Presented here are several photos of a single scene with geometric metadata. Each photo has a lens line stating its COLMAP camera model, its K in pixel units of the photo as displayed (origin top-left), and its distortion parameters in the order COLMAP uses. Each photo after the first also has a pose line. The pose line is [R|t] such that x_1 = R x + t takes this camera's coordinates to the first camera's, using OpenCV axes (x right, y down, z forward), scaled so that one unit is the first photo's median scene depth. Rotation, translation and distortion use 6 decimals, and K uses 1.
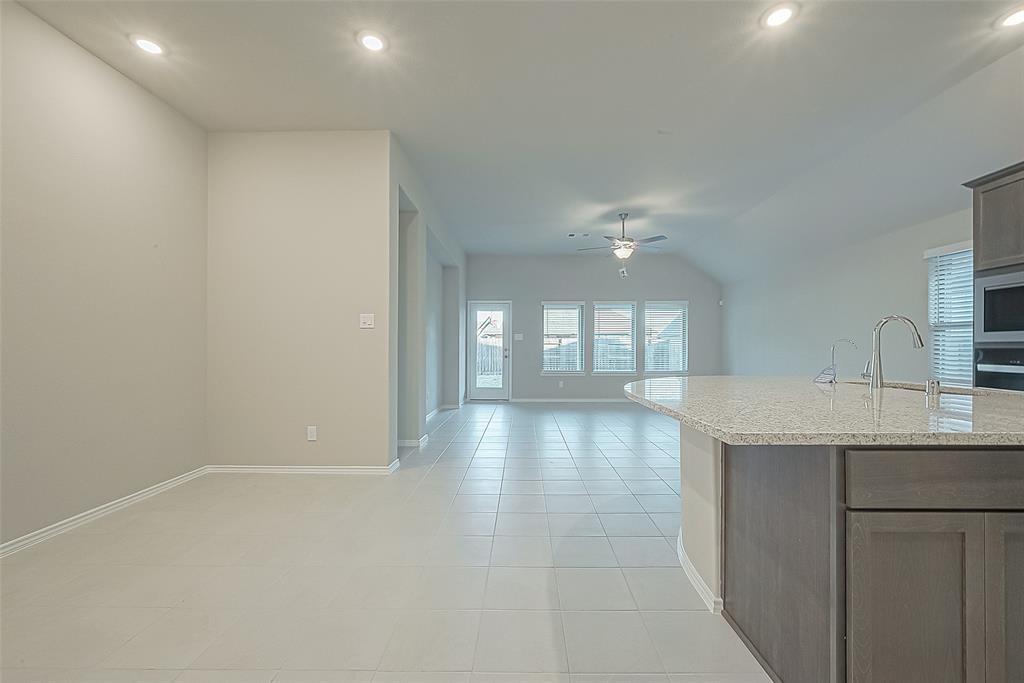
lens RADIAL K [[410.0, 0, 512.0], [0, 410.0, 341.5], [0, 0, 1]] dist [-0.001862, -0.000293]
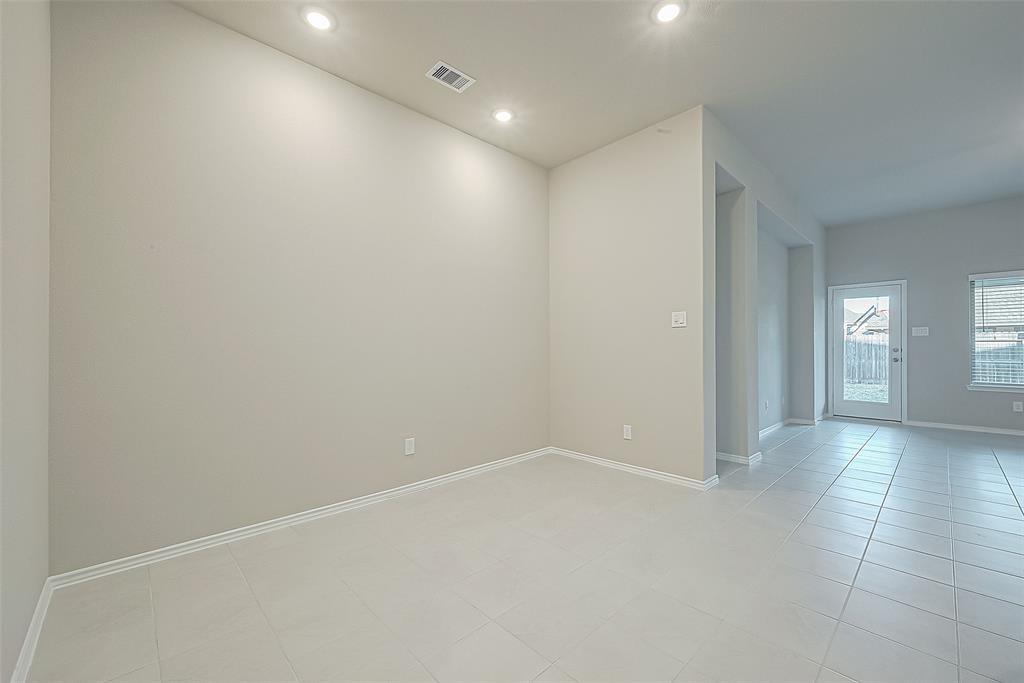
lens RADIAL K [[410.0, 0, 512.0], [0, 410.0, 341.5], [0, 0, 1]] dist [-0.001862, -0.000293]
pose [[0.708824, -0.012748, -0.705270, 0.015644], [0.012884, 0.999904, -0.005124, 0.000134], [0.705267, -0.005455, 0.708920, 0.036064]]
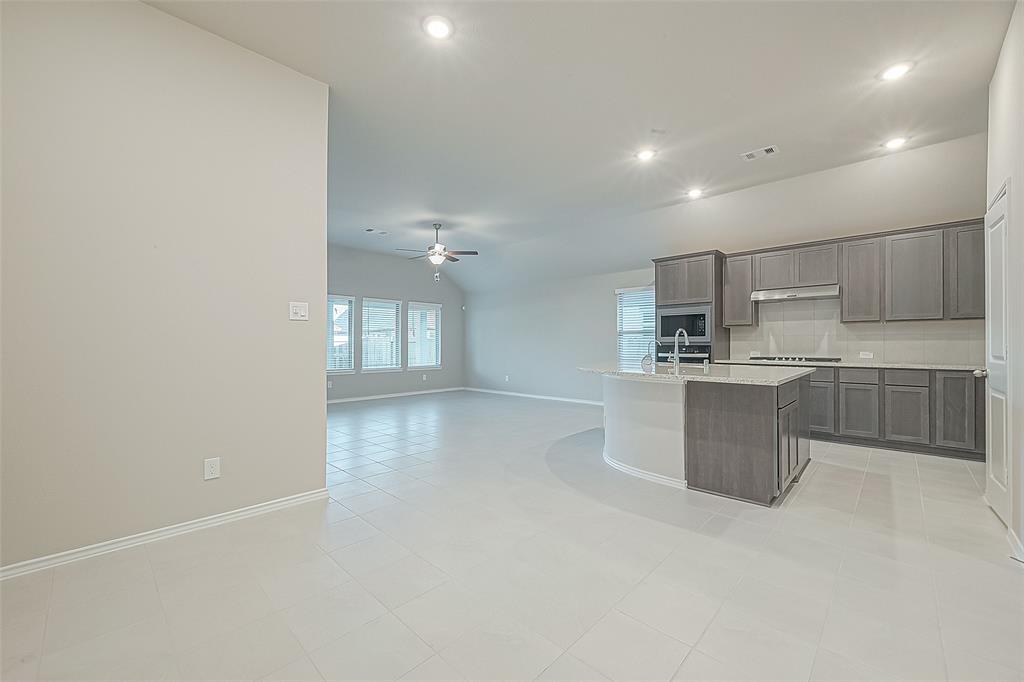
lens RADIAL K [[410.0, 0, 512.0], [0, 410.0, 341.0], [0, 0, 1]] dist [-0.001862, -0.000293]
pose [[0.675967, 0.007204, 0.736897, -0.317118], [-0.011754, 0.999930, 0.001006, 0.001068], [-0.736838, -0.009342, 0.676005, 0.075248]]
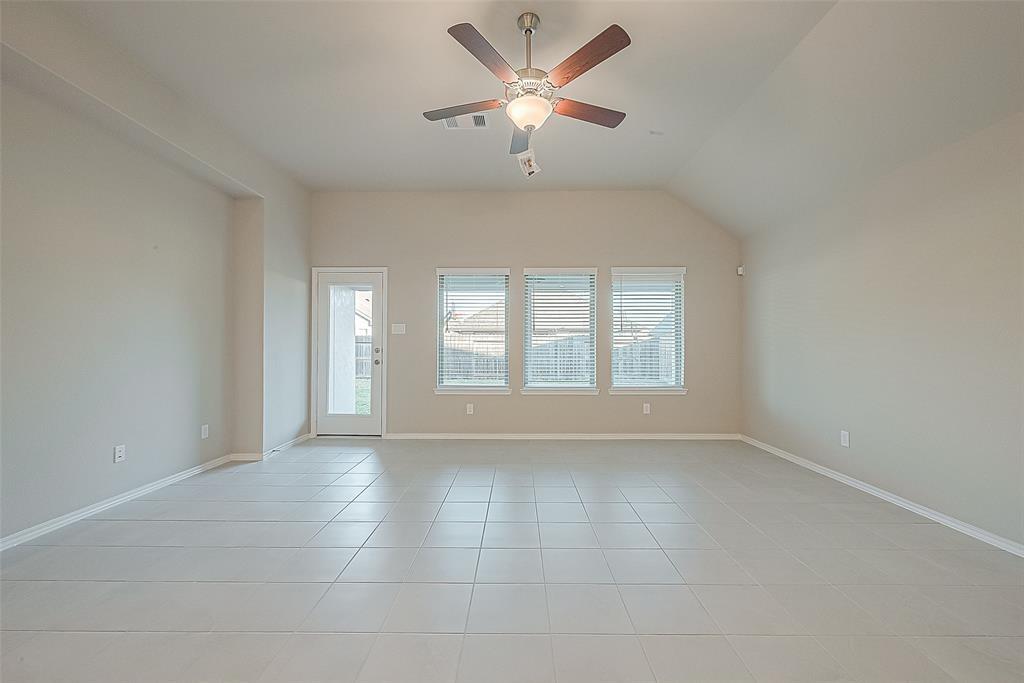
lens RADIAL K [[399.6, 0, 512.0], [0, 399.6, 341.5], [0, 0, 1]] dist [-0.000456, -0.000032]
pose [[0.999984, -0.002137, 0.005286, 0.196281], [0.002160, 0.999988, -0.004296, 0.010719], [-0.005277, 0.004307, 0.999977, 0.468216]]
